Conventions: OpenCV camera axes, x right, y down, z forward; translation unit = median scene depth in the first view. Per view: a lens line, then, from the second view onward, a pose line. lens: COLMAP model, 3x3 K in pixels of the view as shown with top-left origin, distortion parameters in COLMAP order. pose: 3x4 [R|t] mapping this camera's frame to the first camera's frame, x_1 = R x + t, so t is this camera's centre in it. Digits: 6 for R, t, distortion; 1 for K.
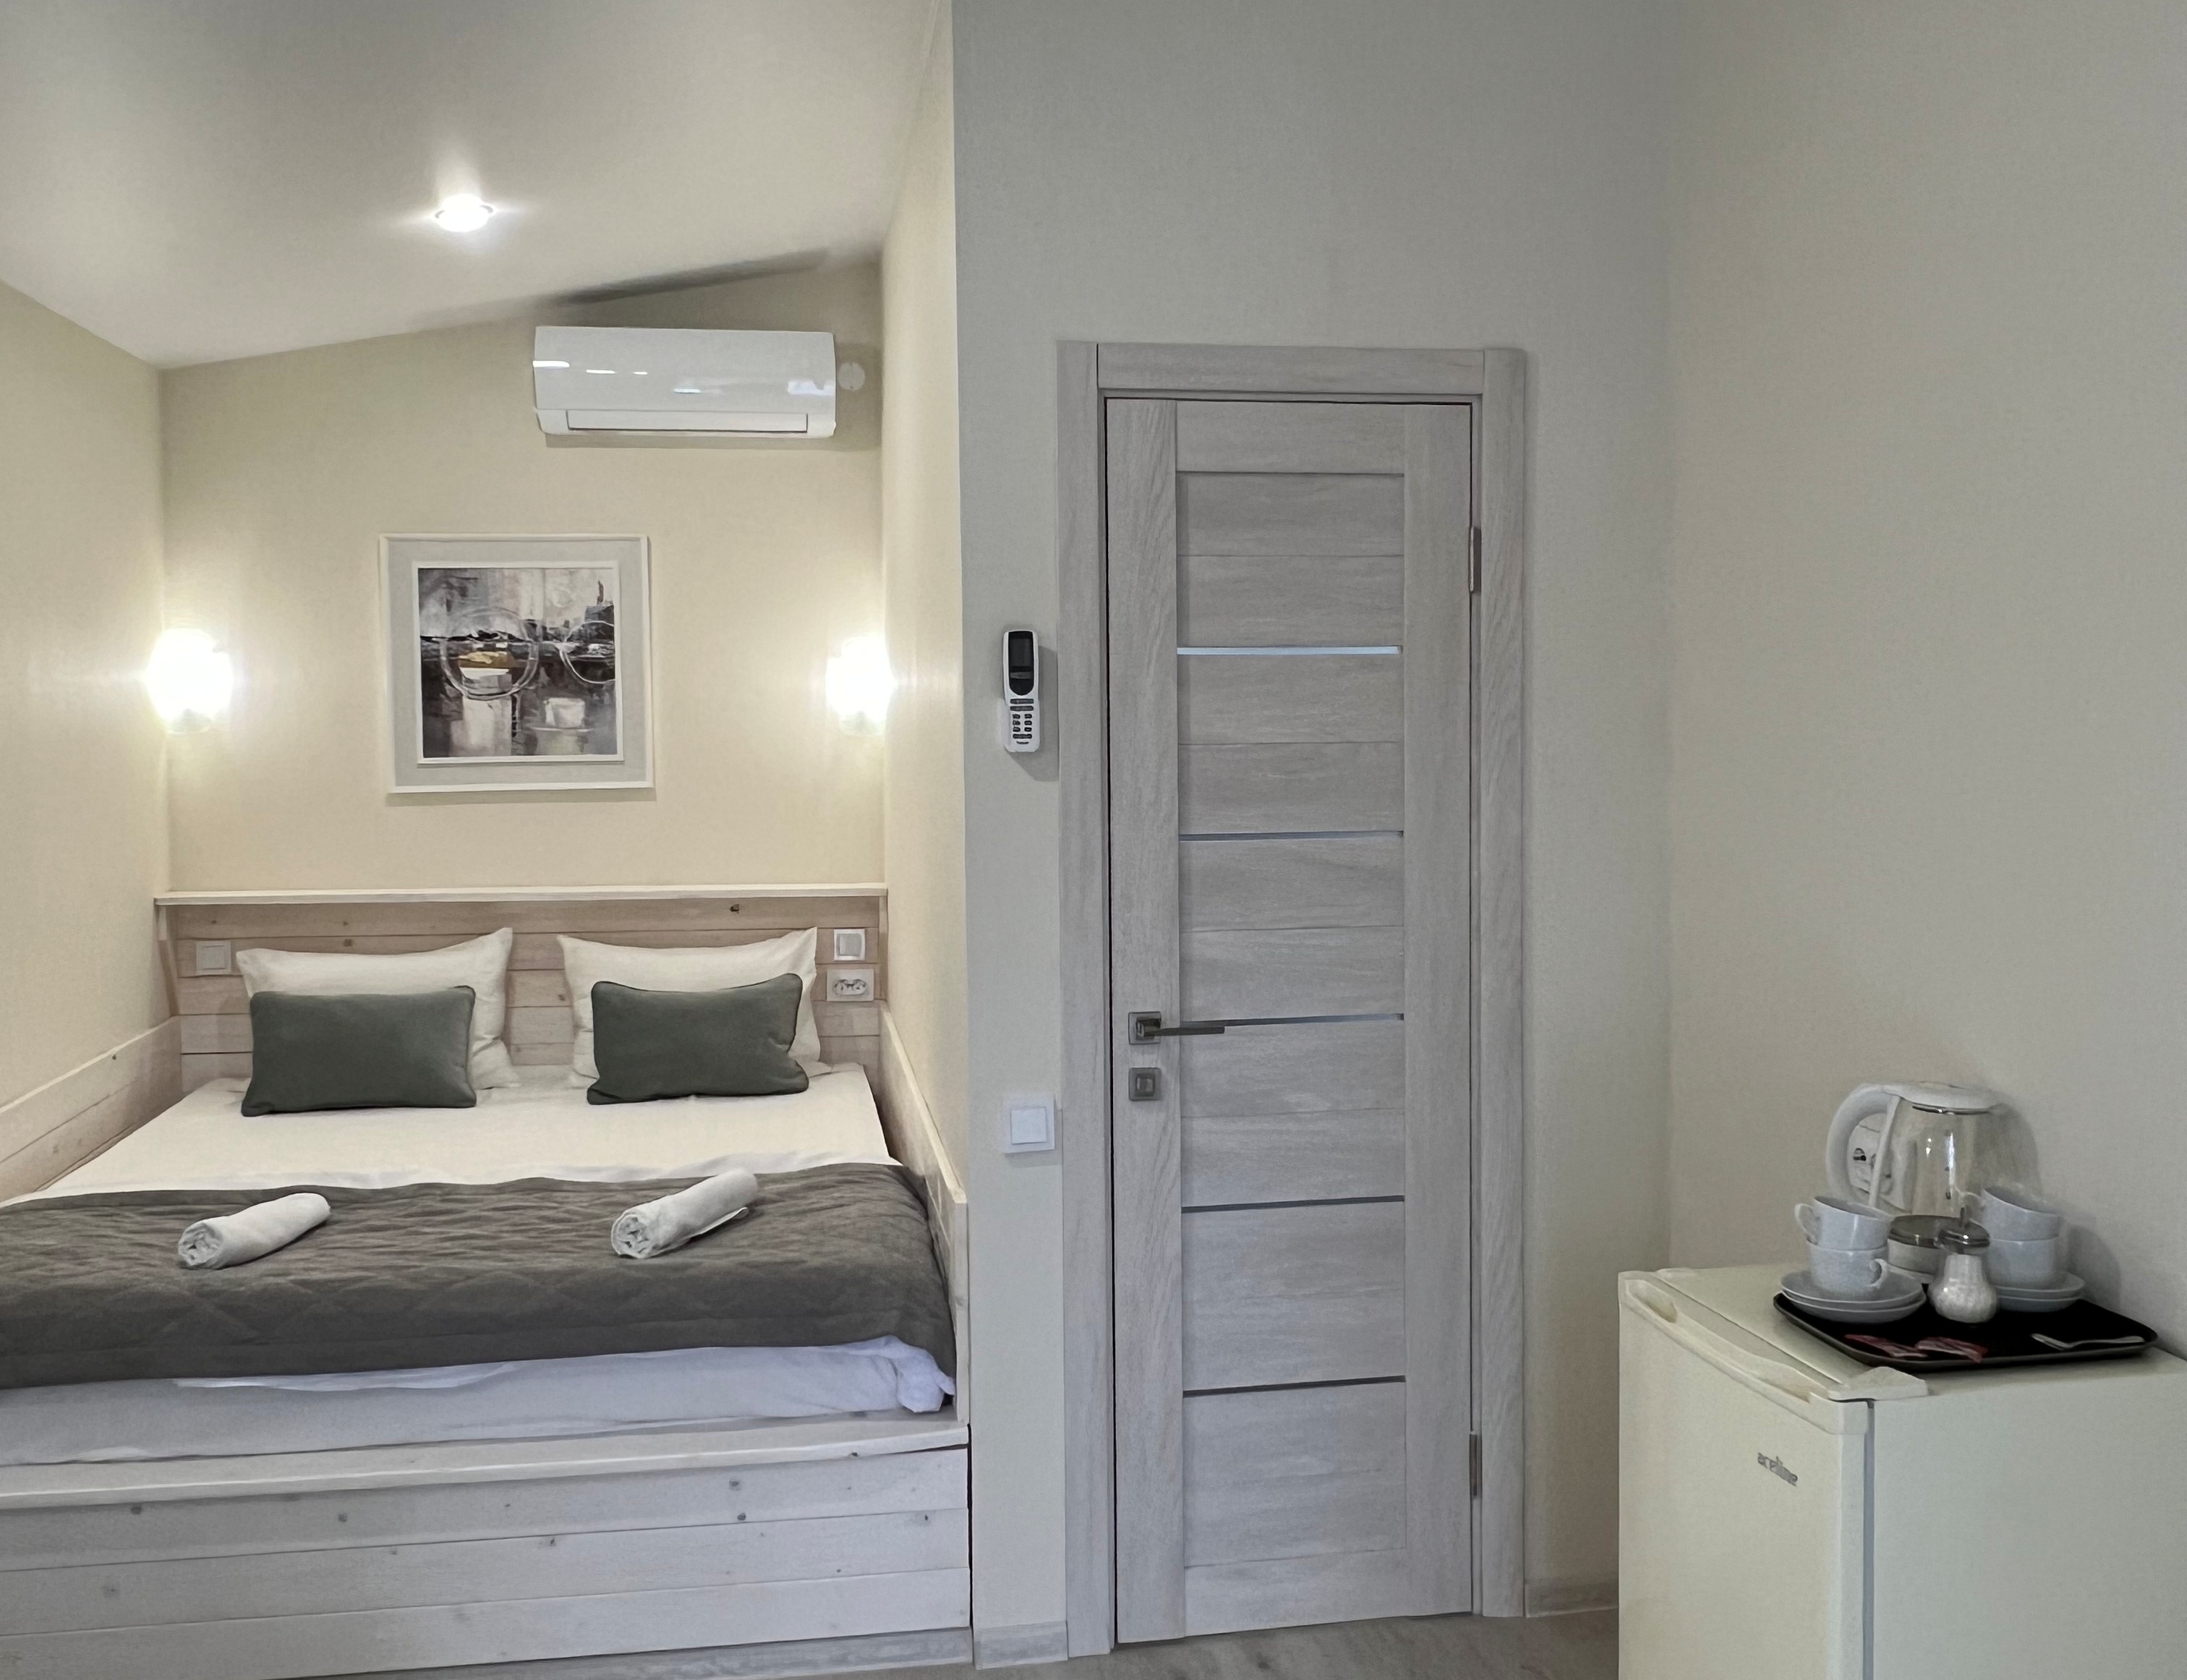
lens RADIAL K [[1952.2, 0, 1092.8], [0, 1952.2, 791.8], [0, 0, 1]] dist [0.005450, -0.012435]
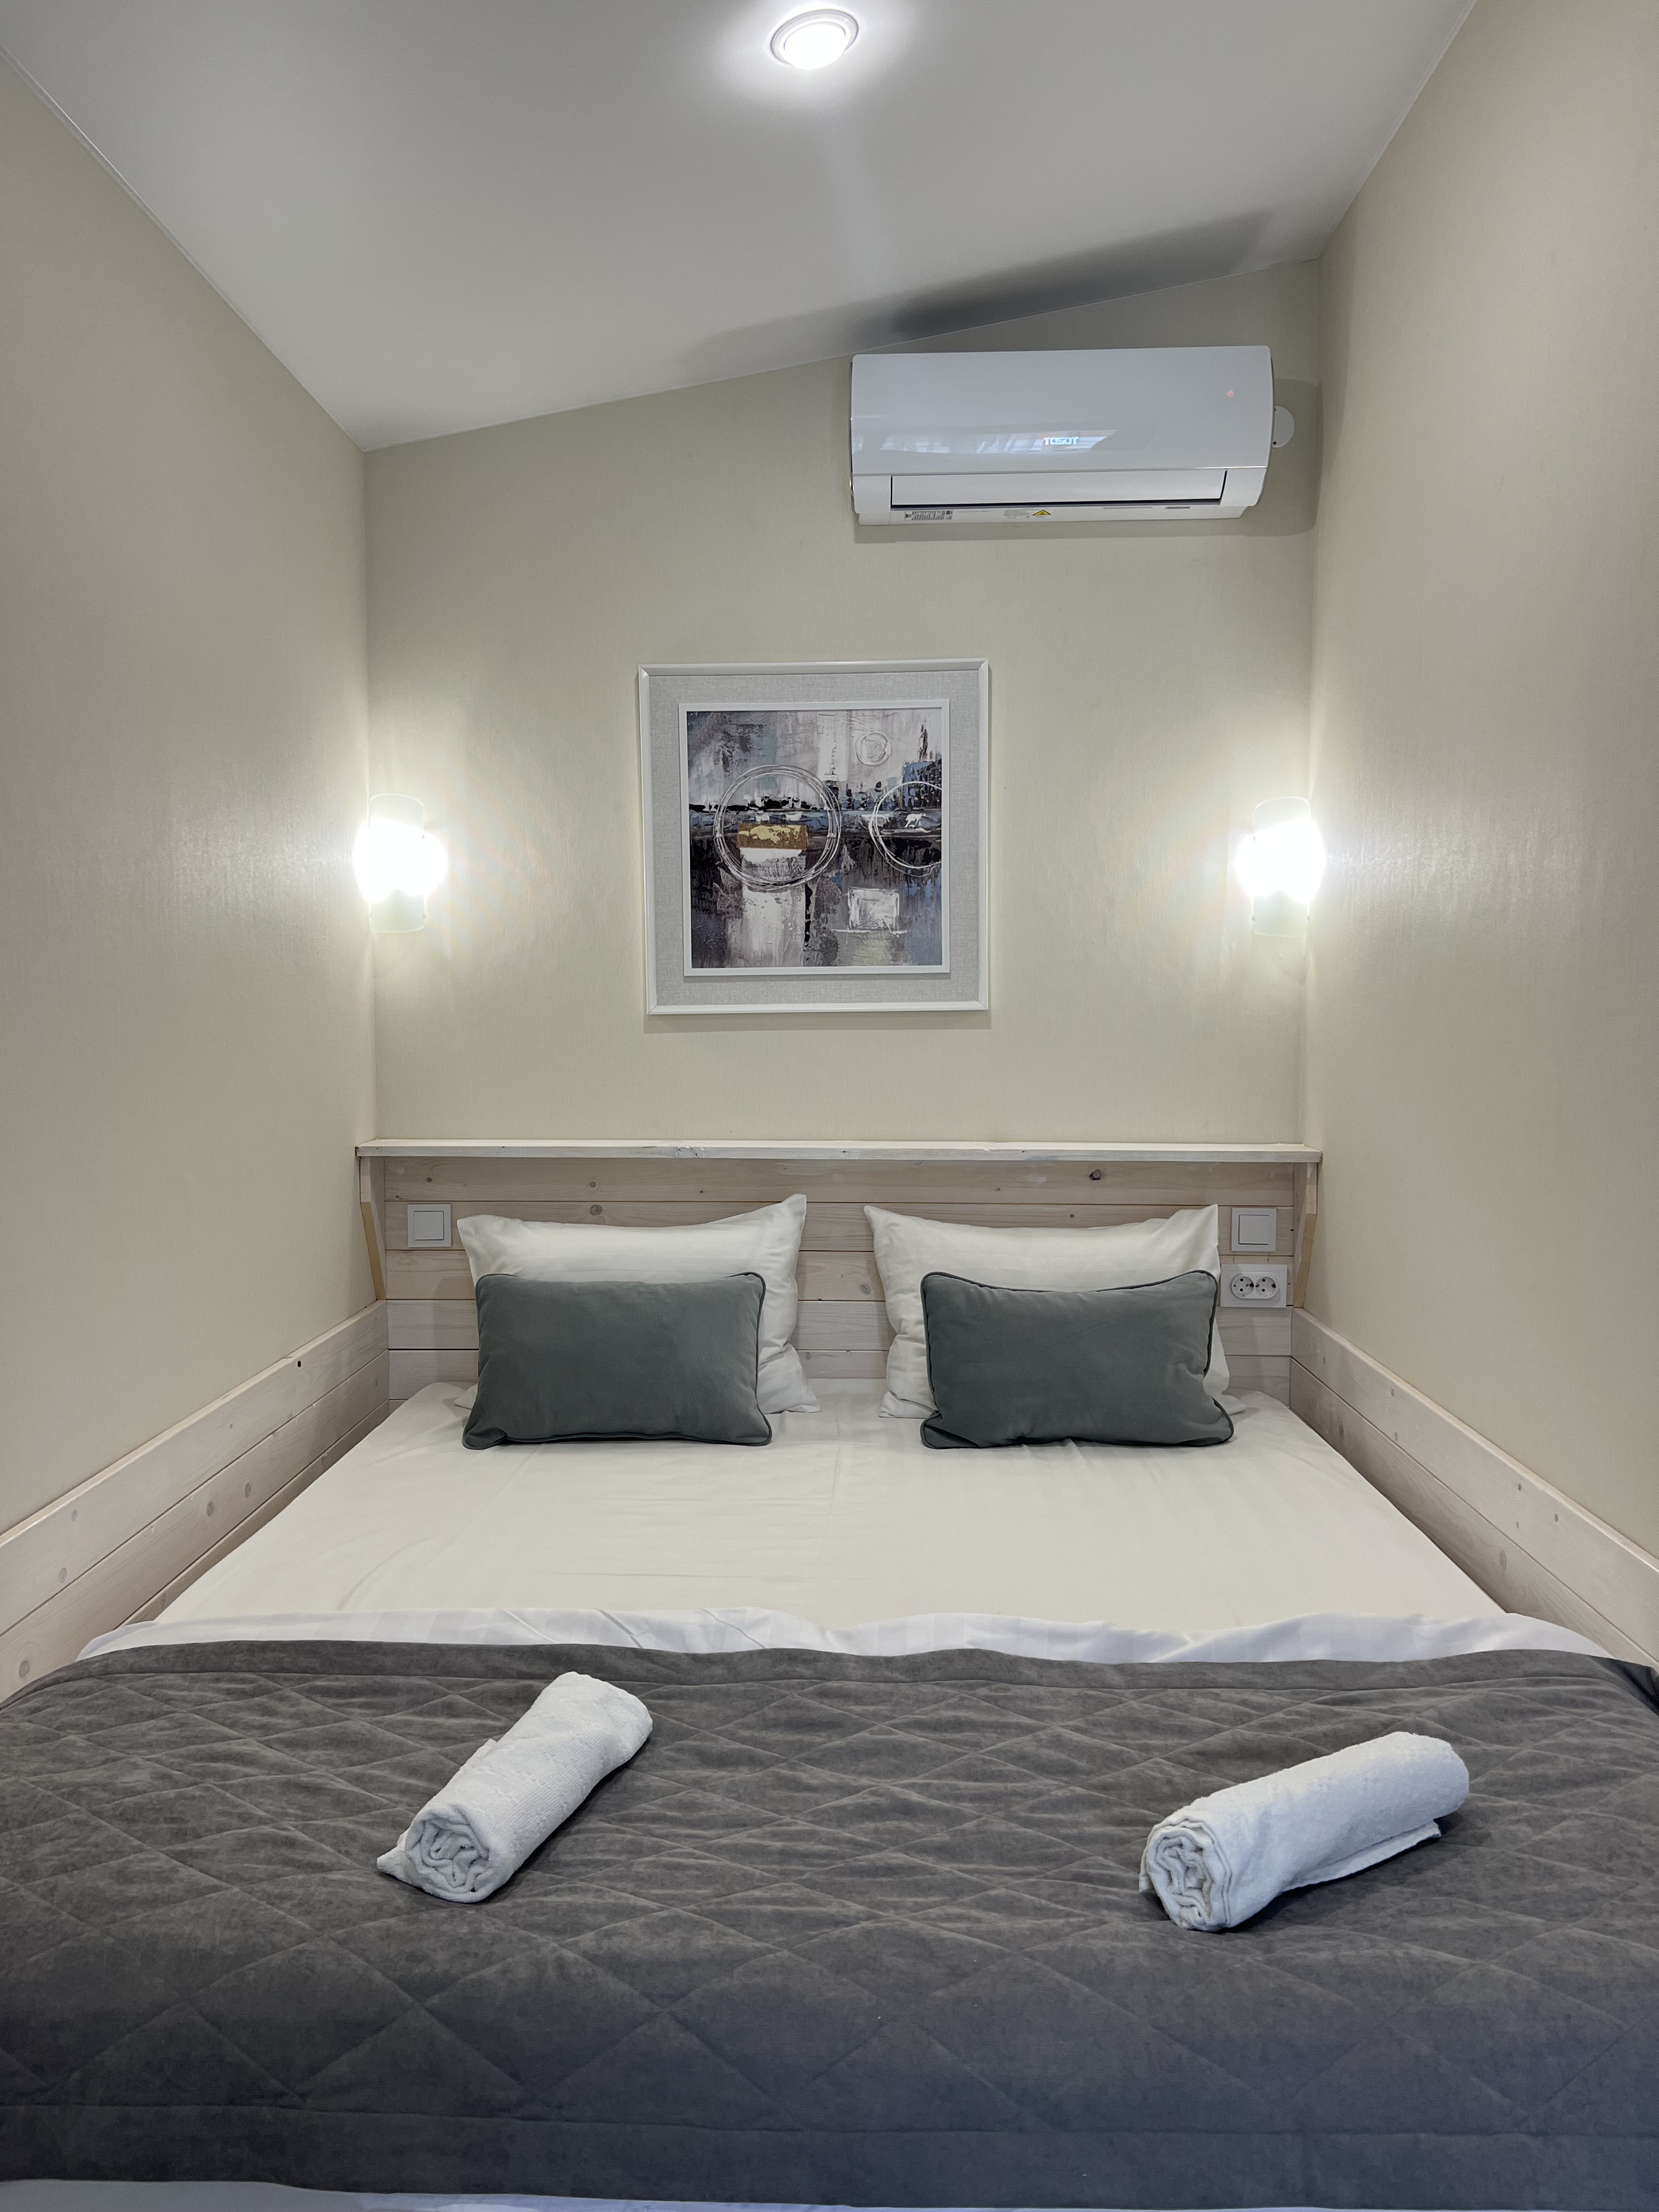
lens RADIAL K [[1670.5, 0, 818.5], [0, 1670.5, 1115.9], [0, 0, 1]] dist [0.179901, -0.248741]
pose [[0.981649, 0.013929, -0.190189, -0.170955], [-0.009491, 0.999661, 0.024225, 0.023778], [0.190462, -0.021975, 0.981449, 0.372035]]
